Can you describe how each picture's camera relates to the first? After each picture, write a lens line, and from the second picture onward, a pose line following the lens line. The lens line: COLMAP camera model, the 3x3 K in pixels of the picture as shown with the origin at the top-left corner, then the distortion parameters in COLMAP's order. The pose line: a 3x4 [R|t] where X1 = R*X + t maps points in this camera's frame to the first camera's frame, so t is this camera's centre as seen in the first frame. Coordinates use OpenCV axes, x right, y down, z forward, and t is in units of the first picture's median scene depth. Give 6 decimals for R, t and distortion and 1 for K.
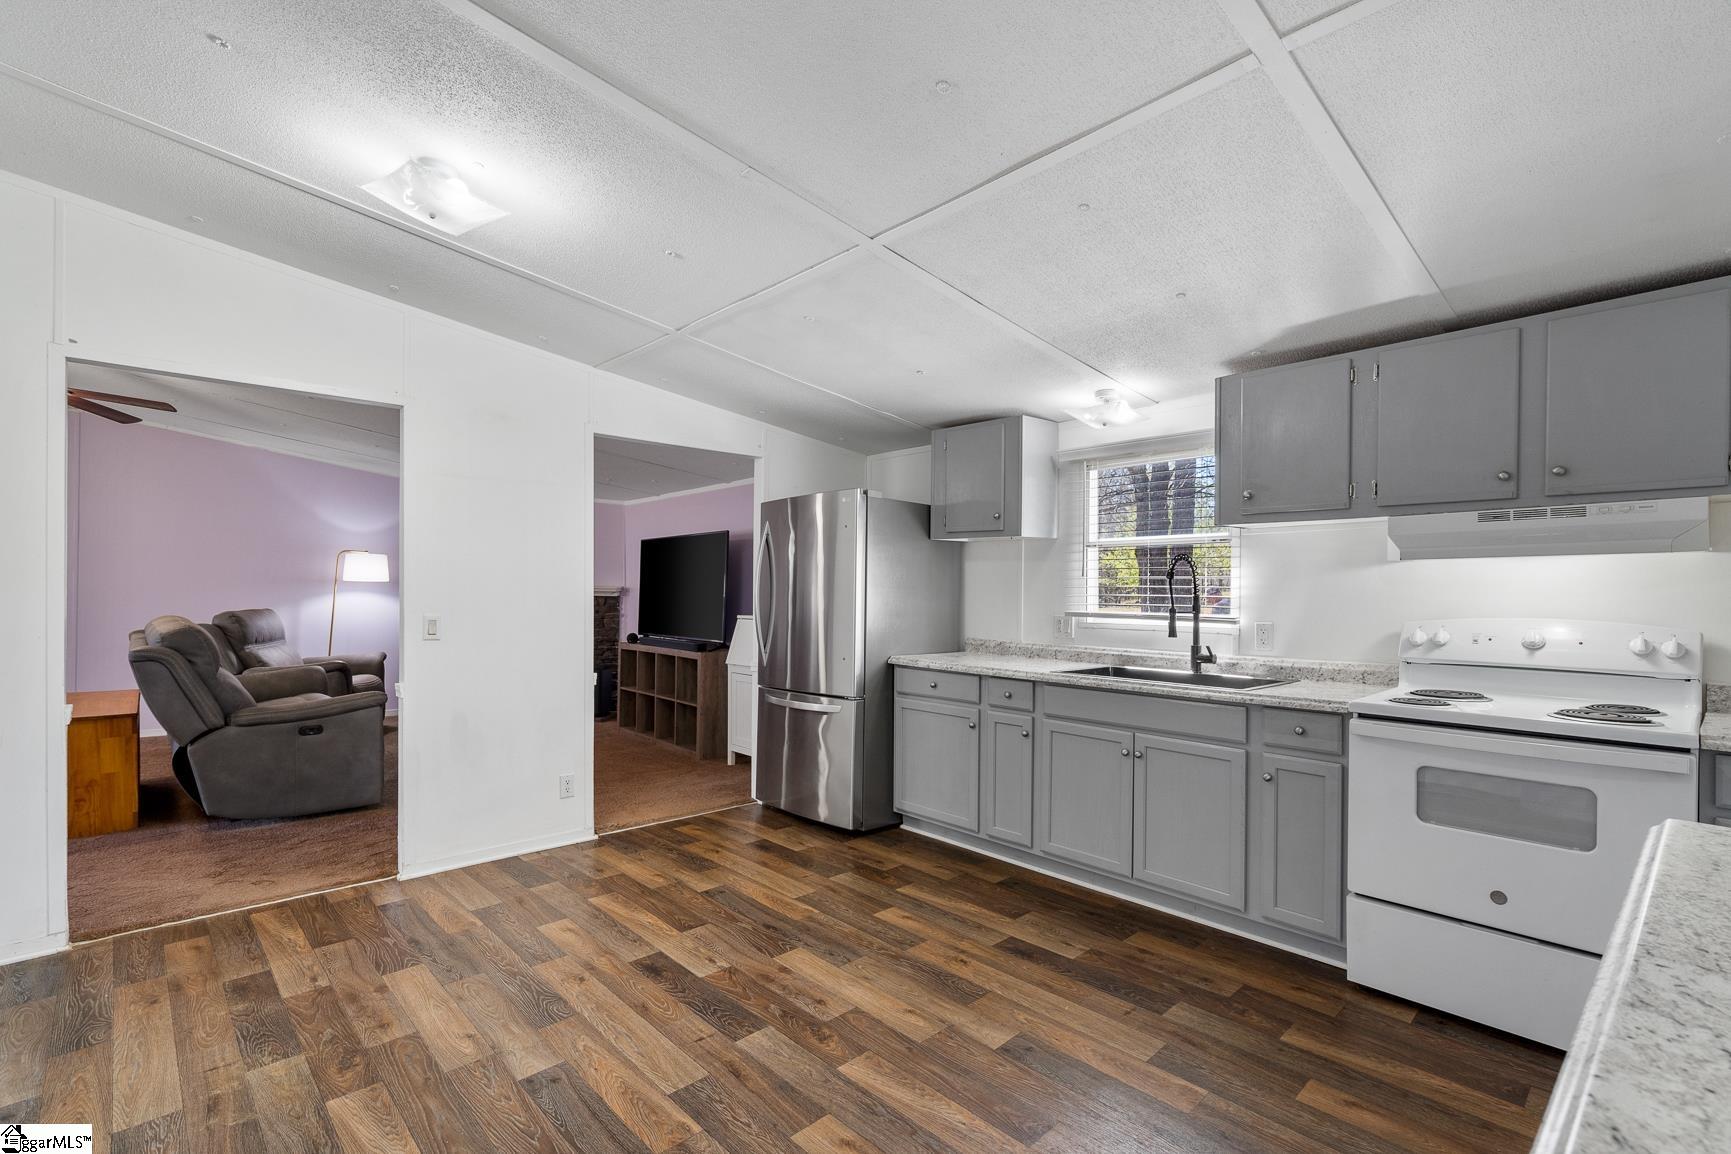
lens RADIAL K [[794.7, 0, 876.2], [0, 794.7, 596.9], [0, 0, 1]] dist [-0.004565, -0.000250]
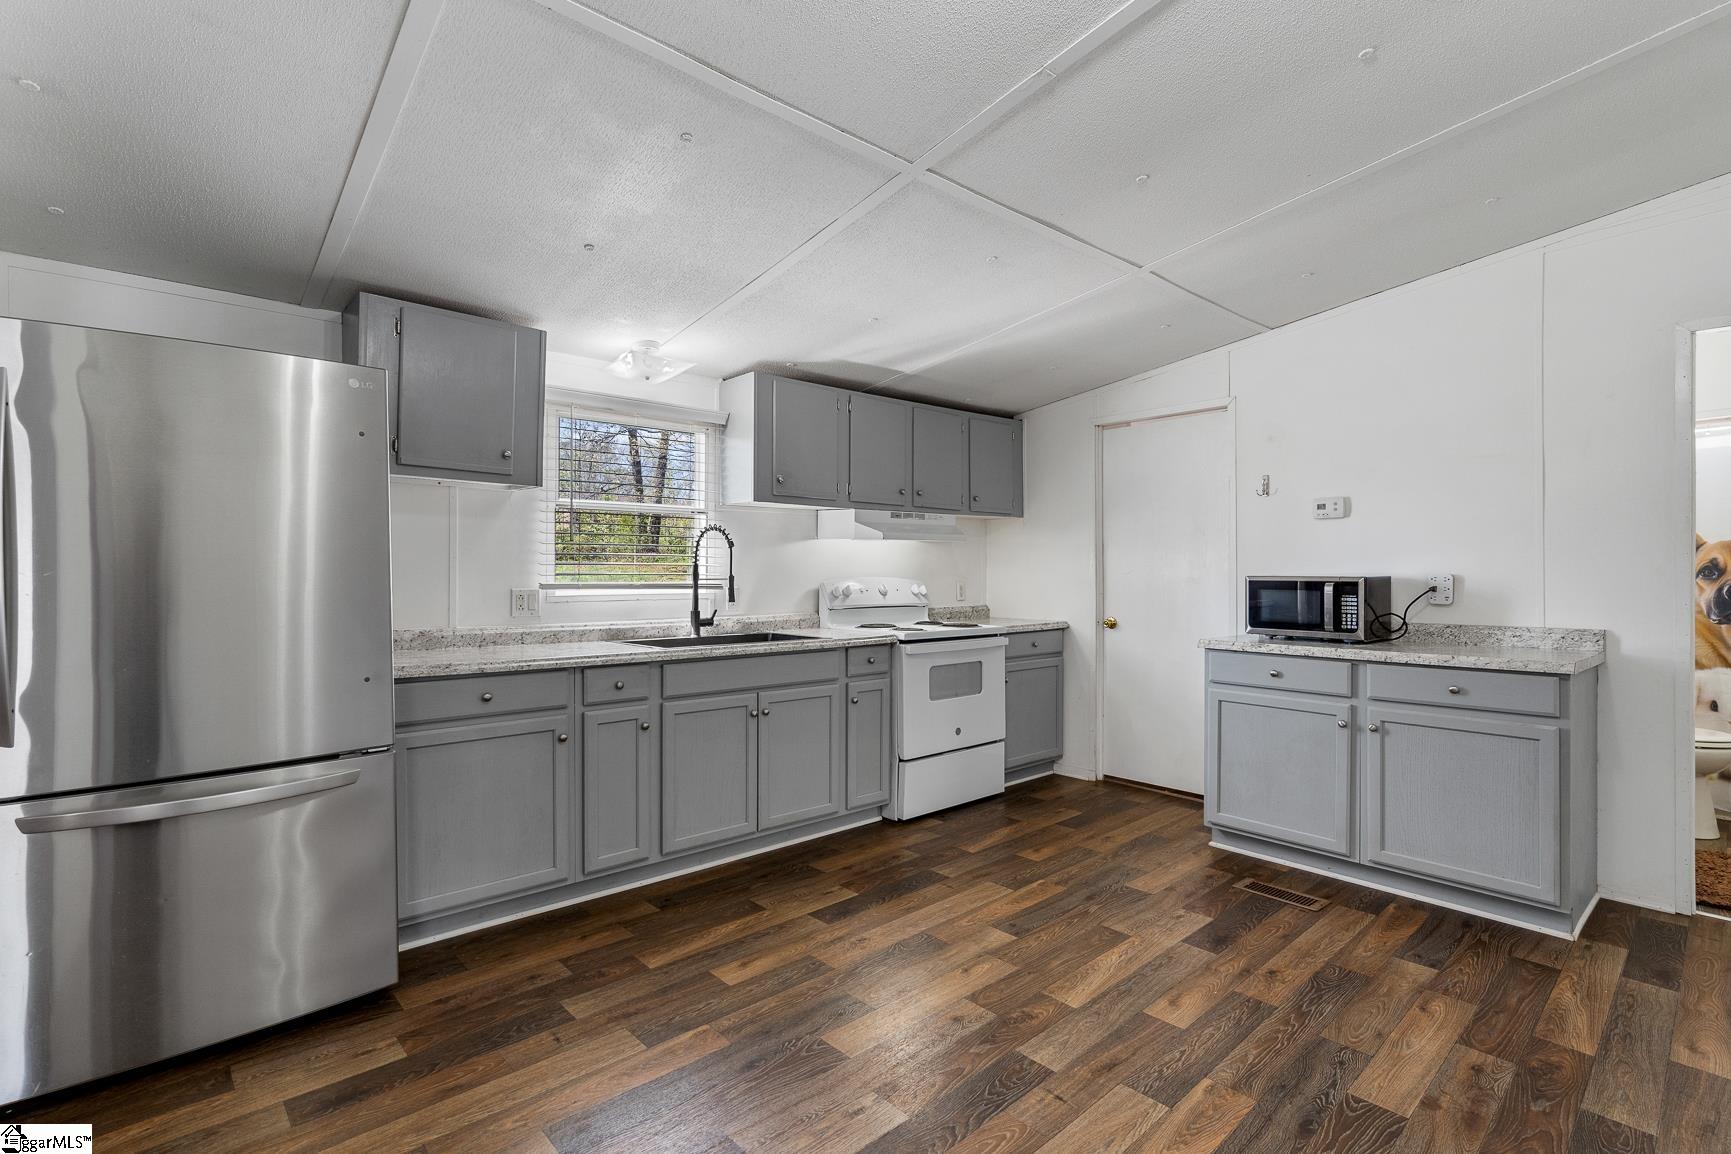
lens RADIAL K [[816.2, 0, 878.6], [0, 816.2, 564.0], [0, 0, 1]] dist [-0.019953, 0.005807]
pose [[0.010985, 0.001307, 0.999939, -0.843638], [0.007301, 0.999972, -0.001387, 0.002840], [-0.999913, 0.007316, 0.010975, 0.923707]]
